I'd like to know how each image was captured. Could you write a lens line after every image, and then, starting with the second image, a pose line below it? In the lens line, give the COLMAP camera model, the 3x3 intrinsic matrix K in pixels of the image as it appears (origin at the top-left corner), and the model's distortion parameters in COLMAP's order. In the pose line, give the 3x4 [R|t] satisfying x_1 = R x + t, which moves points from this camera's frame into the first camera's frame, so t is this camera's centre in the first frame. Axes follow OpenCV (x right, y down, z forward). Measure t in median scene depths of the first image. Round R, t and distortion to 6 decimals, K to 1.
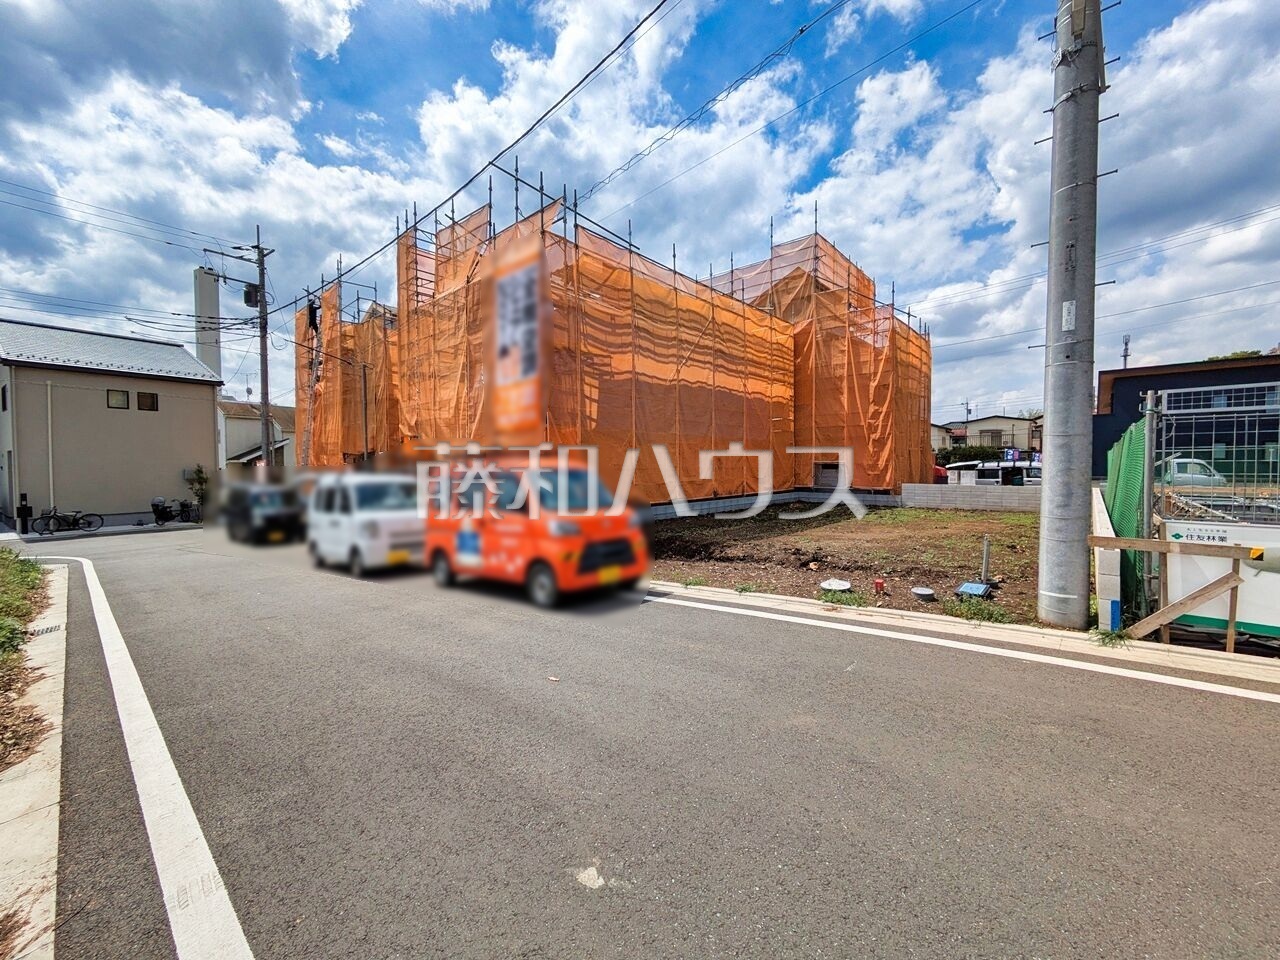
lens RADIAL K [[507.0, 0, 646.9], [0, 507.0, 477.3], [0, 0, 1]] dist [-0.004158, 0.002261]
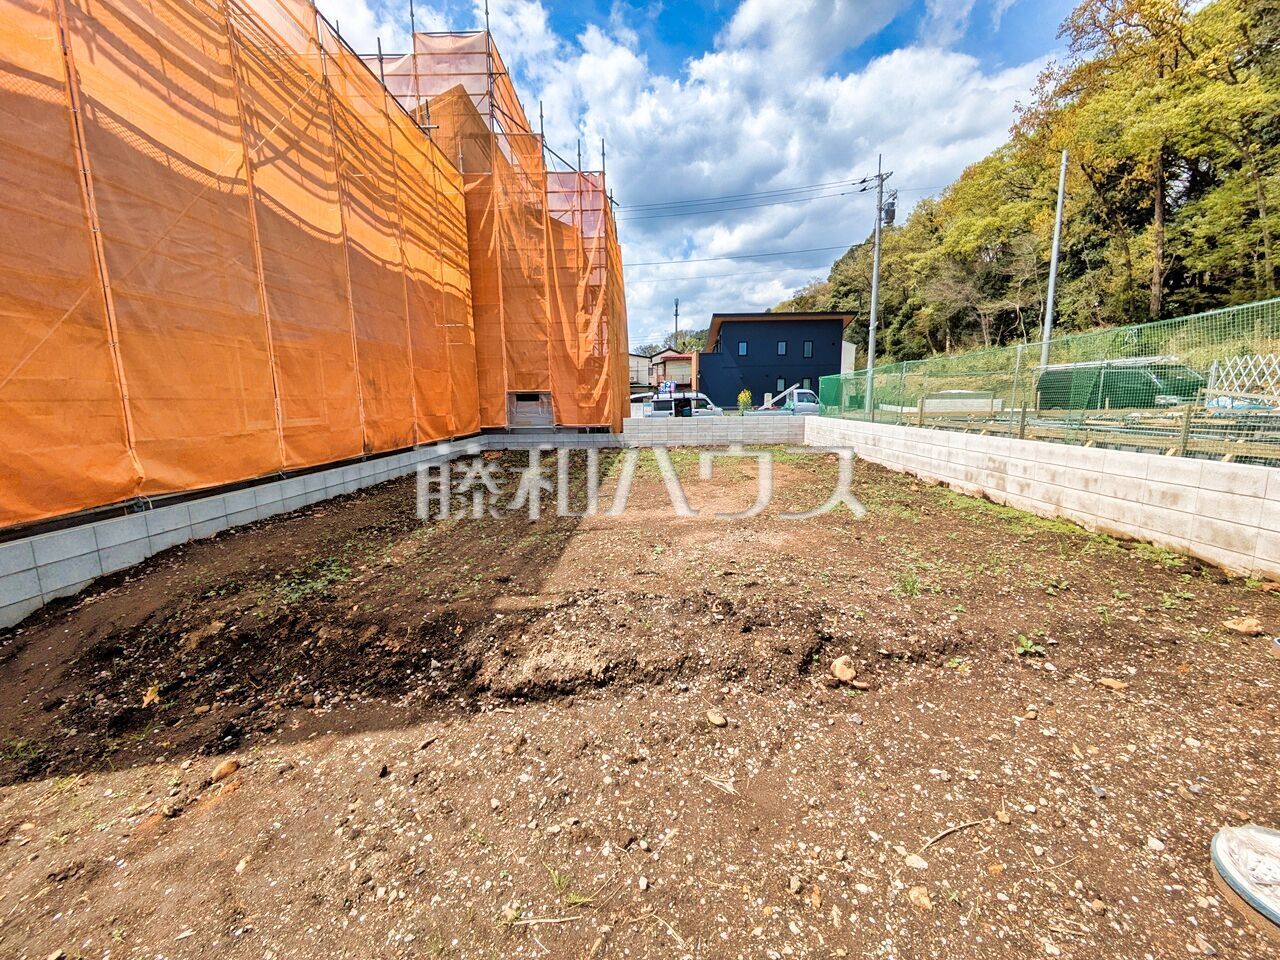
lens RADIAL K [[507.0, 0, 644.7], [0, 507.0, 478.3], [0, 0, 1]] dist [-0.004158, 0.002261]
pose [[0.760956, -0.107209, 0.639885, 0.017387], [0.027063, 0.990640, 0.133792, 0.000954], [-0.648239, -0.084493, 0.756735, 0.500443]]
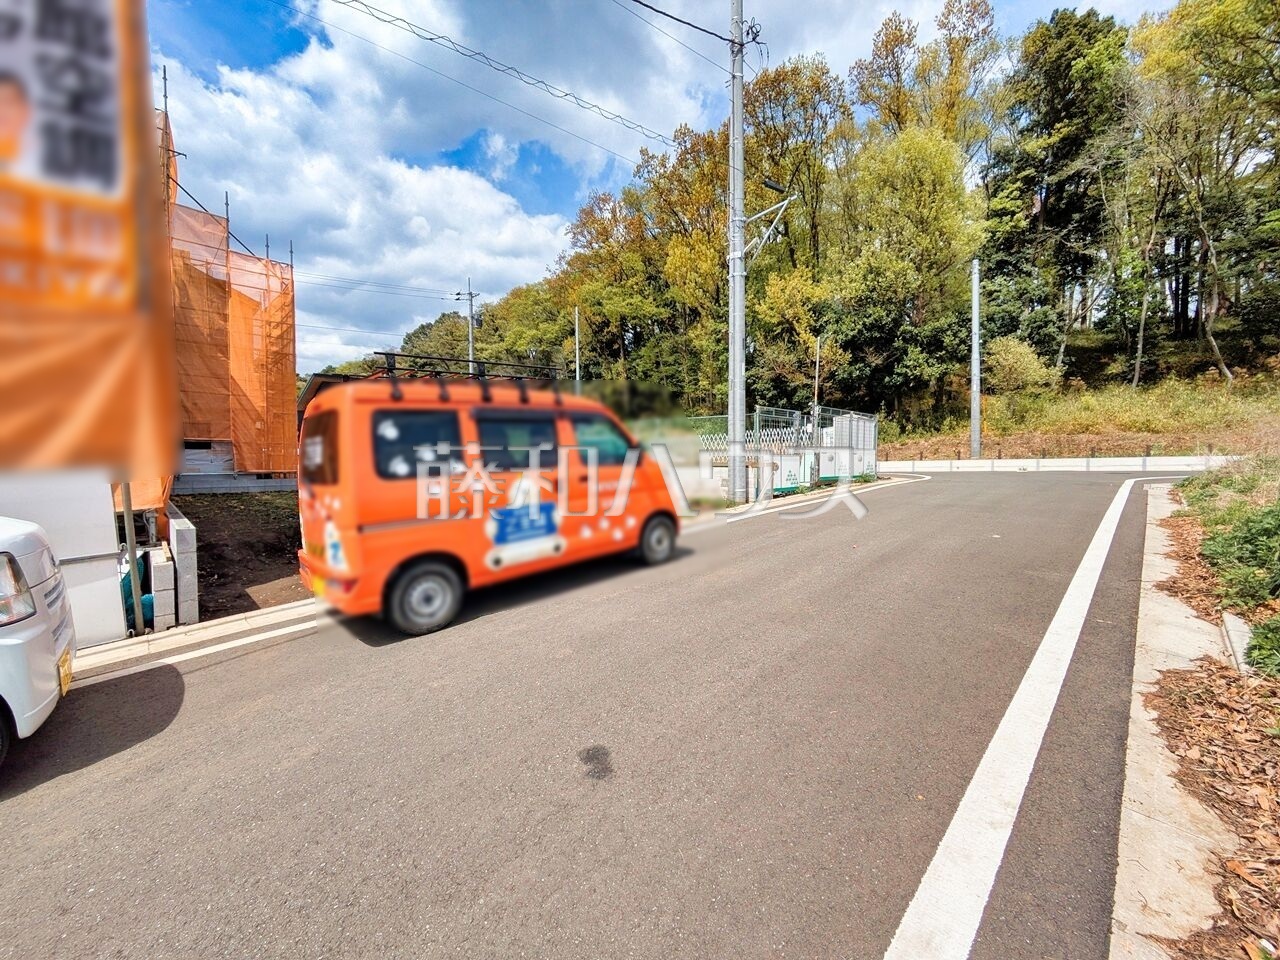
lens RADIAL K [[507.0, 0, 640.9], [0, 507.0, 474.3], [0, 0, 1]] dist [-0.004158, 0.002261]
pose [[0.067616, -0.024933, 0.997400, -0.518322], [0.025914, 0.999394, 0.023226, 0.033033], [-0.997375, 0.024276, 0.068221, 0.444364]]
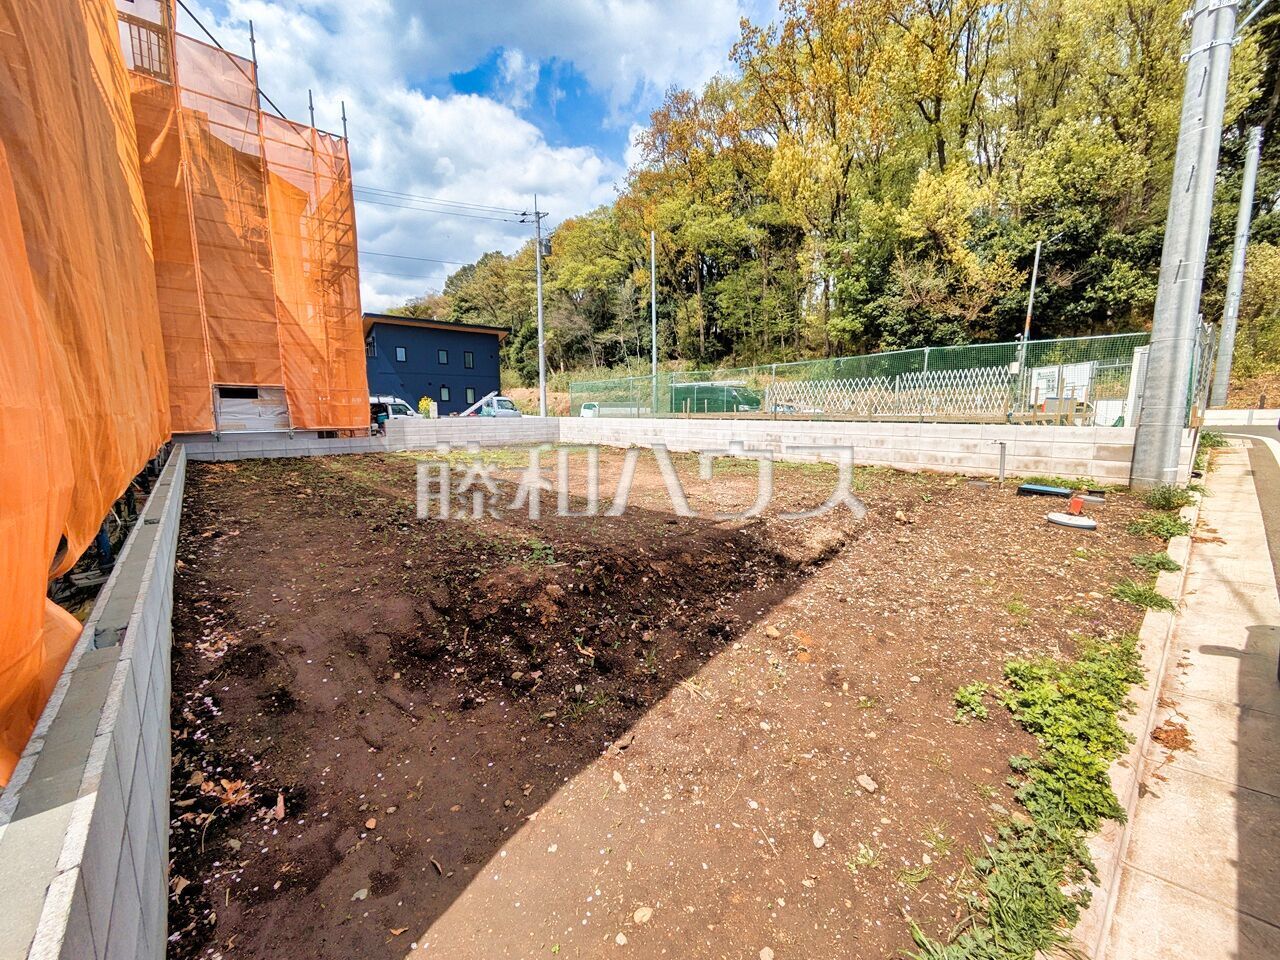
lens RADIAL K [[507.0, 0, 643.1], [0, 507.0, 474.9], [0, 0, 1]] dist [-0.004158, 0.002261]
pose [[0.132126, -0.123877, 0.983462, -0.207650], [0.027578, 0.992235, 0.121277, 0.019380], [-0.990849, 0.011098, 0.134516, 0.736884]]
